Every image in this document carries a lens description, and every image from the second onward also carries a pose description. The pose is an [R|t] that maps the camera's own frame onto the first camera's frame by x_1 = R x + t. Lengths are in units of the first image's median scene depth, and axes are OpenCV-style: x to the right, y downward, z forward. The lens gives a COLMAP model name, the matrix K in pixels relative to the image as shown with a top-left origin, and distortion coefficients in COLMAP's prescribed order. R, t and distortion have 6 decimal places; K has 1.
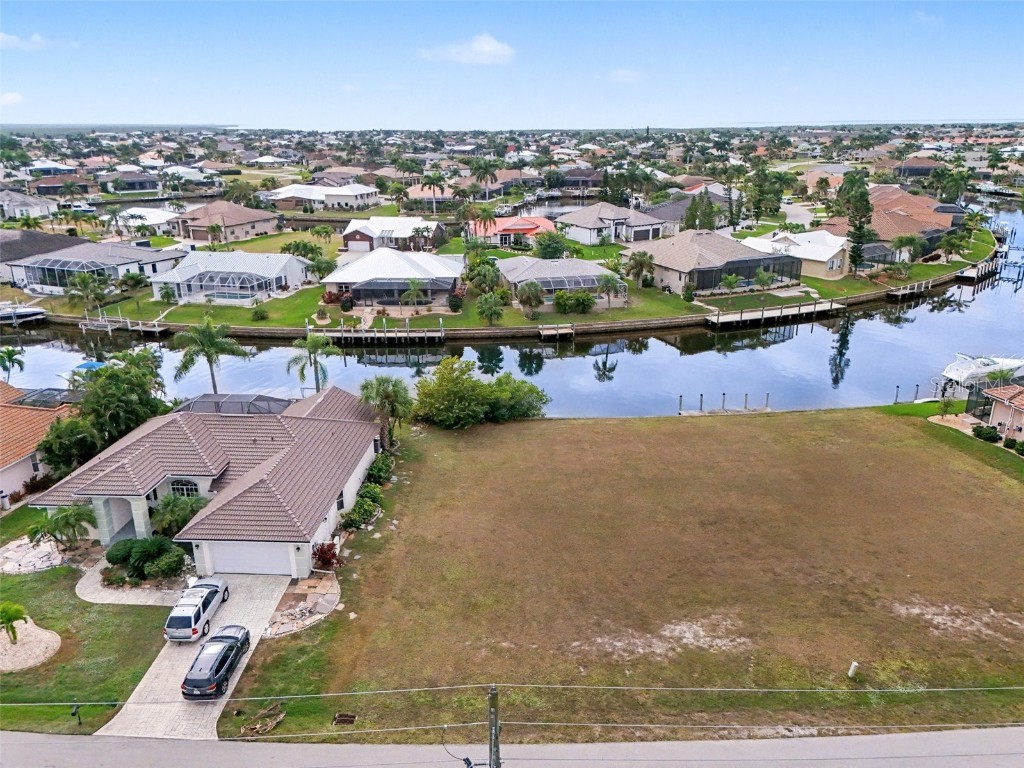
lens RADIAL K [[752.6, 0, 515.4], [0, 752.6, 387.0], [0, 0, 1]] dist [0.073942, -0.074809]
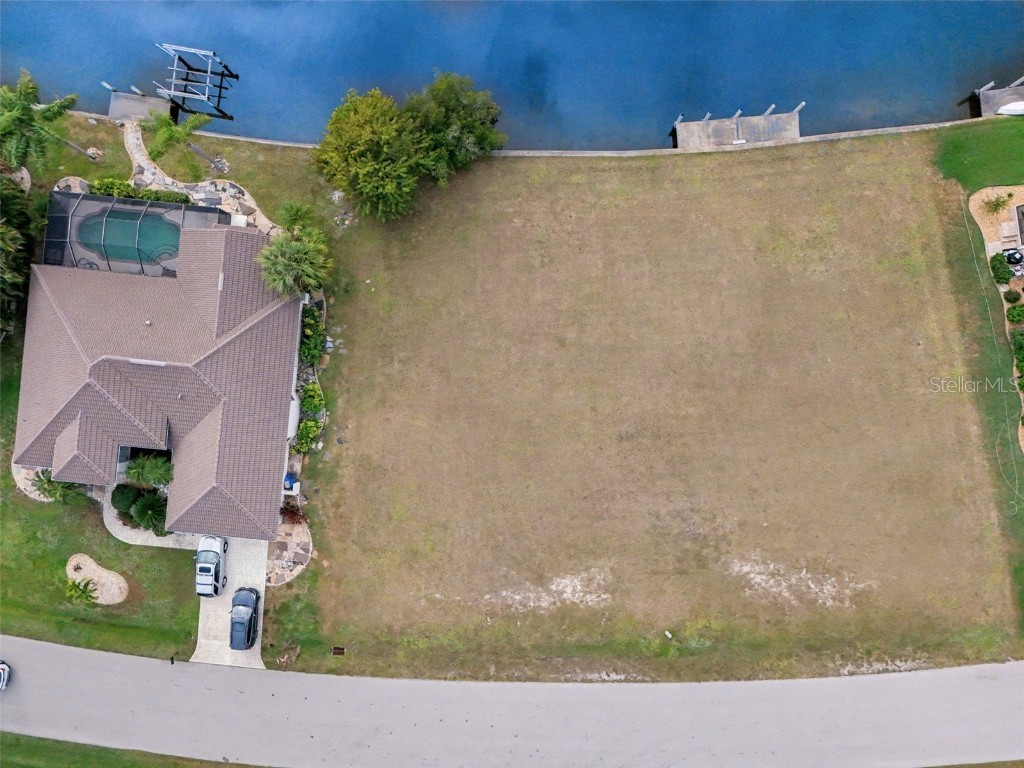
lens RADIAL K [[752.6, 0, 515.4], [0, 752.6, 387.0], [0, 0, 1]] dist [0.073942, -0.074809]
pose [[0.999220, 0.035629, -0.017054, 0.076900], [0.004937, 0.315699, 0.948847, -0.612182], [0.039191, -0.948190, 0.315277, 0.500333]]
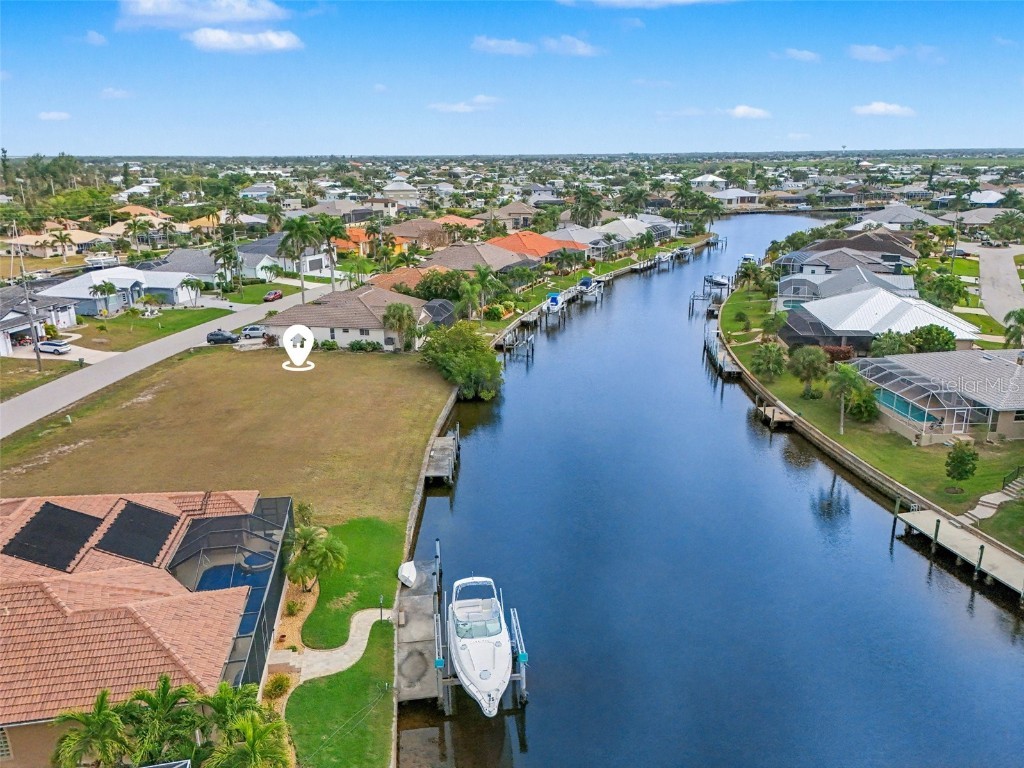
lens RADIAL K [[752.6, 0, 515.4], [0, 752.6, 387.0], [0, 0, 1]] dist [0.073942, -0.074809]
pose [[-0.102619, 0.298437, -0.948896, 1.104633], [-0.321961, 0.892617, 0.315556, -0.353817], [0.941175, 0.337889, 0.004486, 1.044112]]
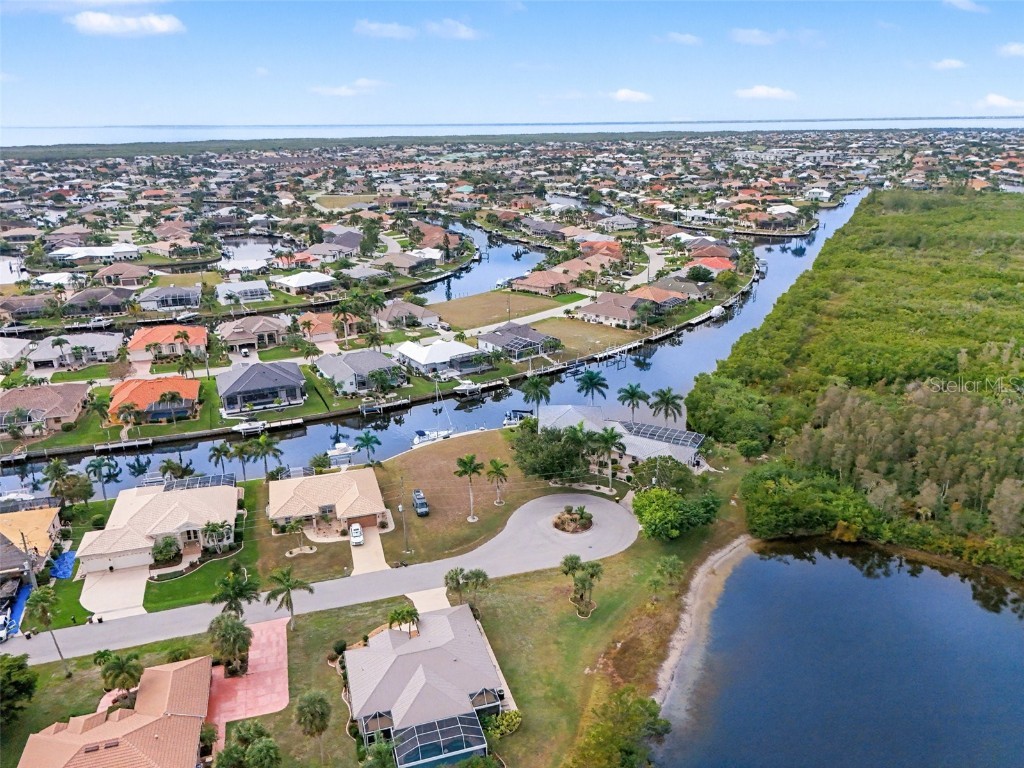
lens RADIAL K [[752.6, 0, 515.4], [0, 752.6, 387.0], [0, 0, 1]] dist [0.073942, -0.074809]
pose [[0.752644, -0.219713, 0.620688, -2.105333], [0.220937, 0.972301, 0.076270, 0.252107], [-0.620253, 0.079729, 0.780339, -2.282291]]
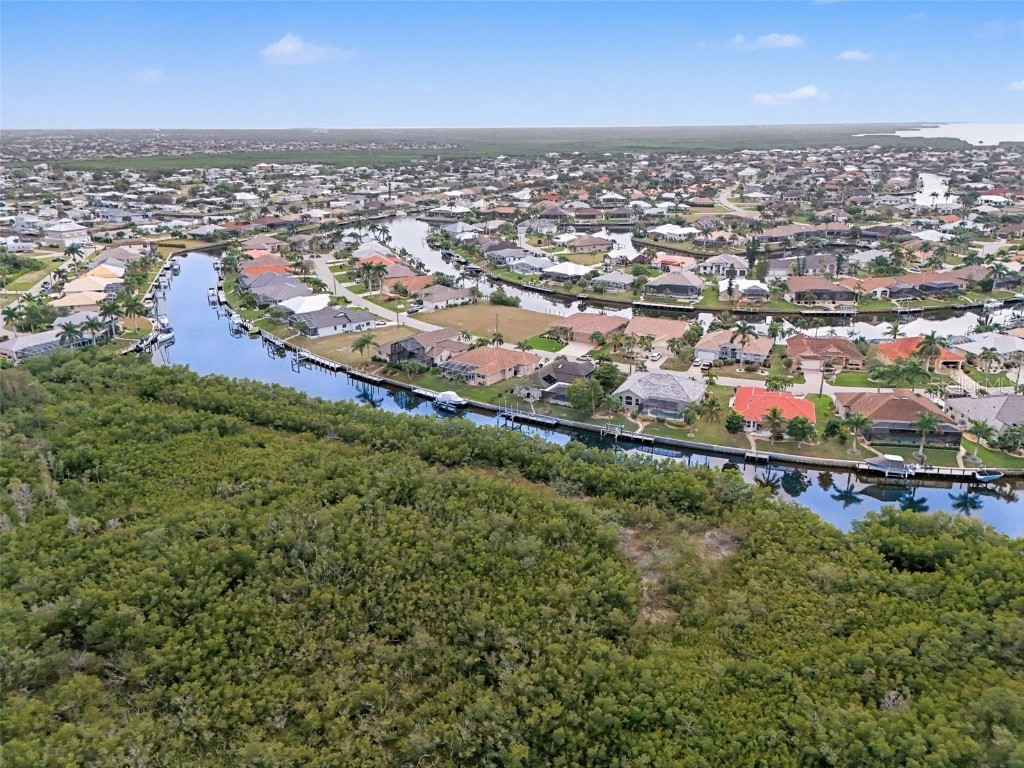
lens RADIAL K [[752.6, 0, 515.4], [0, 752.6, 387.0], [0, 0, 1]] dist [0.073942, -0.074809]
pose [[0.672183, 0.241649, -0.699840, 2.874383], [-0.239634, 0.965366, 0.103169, 0.039209], [0.700532, 0.098357, 0.706810, -1.758629]]
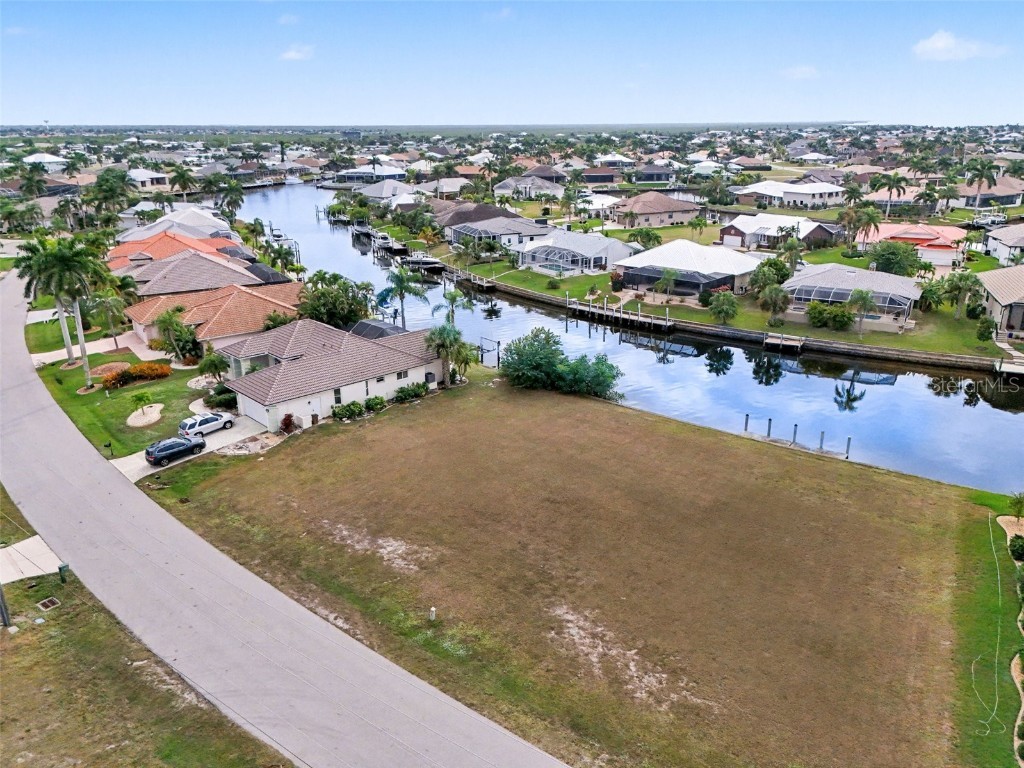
lens RADIAL K [[752.6, 0, 515.4], [0, 752.6, 387.0], [0, 0, 1]] dist [0.073942, -0.074809]
pose [[0.734740, 0.222092, -0.640963, 0.595993], [-0.219805, 0.971853, 0.084780, -0.037182], [0.641750, 0.078595, 0.762876, 0.105918]]
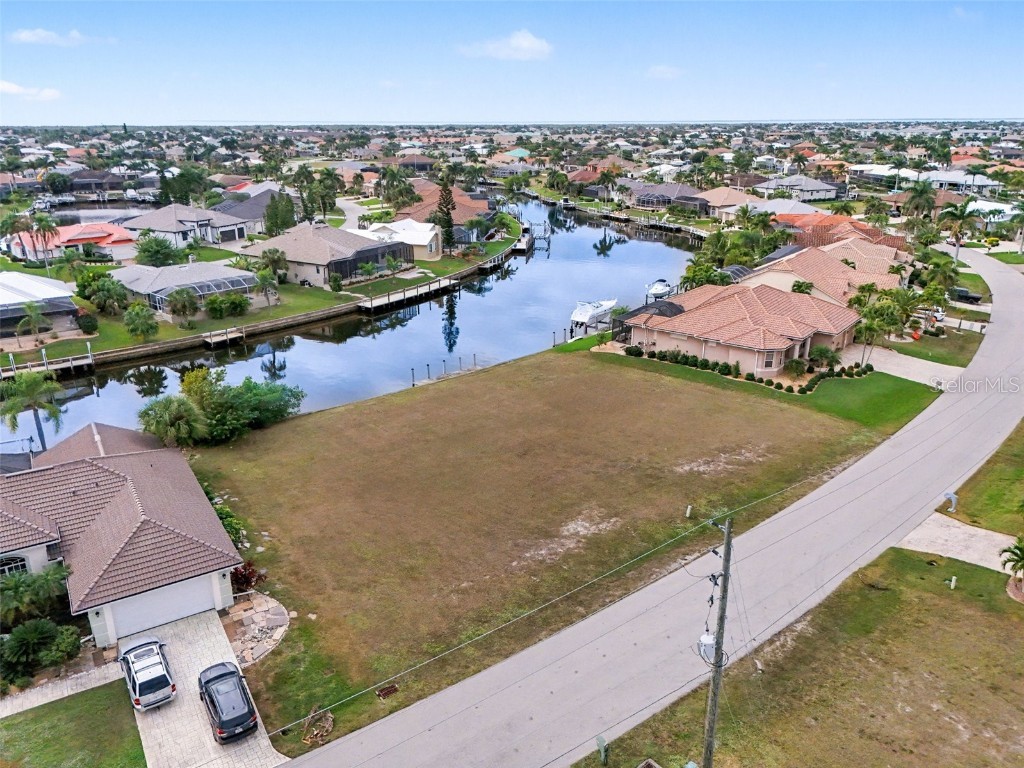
lens RADIAL K [[752.6, 0, 515.4], [0, 752.6, 387.0], [0, 0, 1]] dist [0.073942, -0.074809]
pose [[0.802452, -0.193217, 0.564569, -0.284780], [0.192669, 0.979346, 0.061319, -0.000735], [-0.564756, 0.059569, 0.823105, 0.010217]]
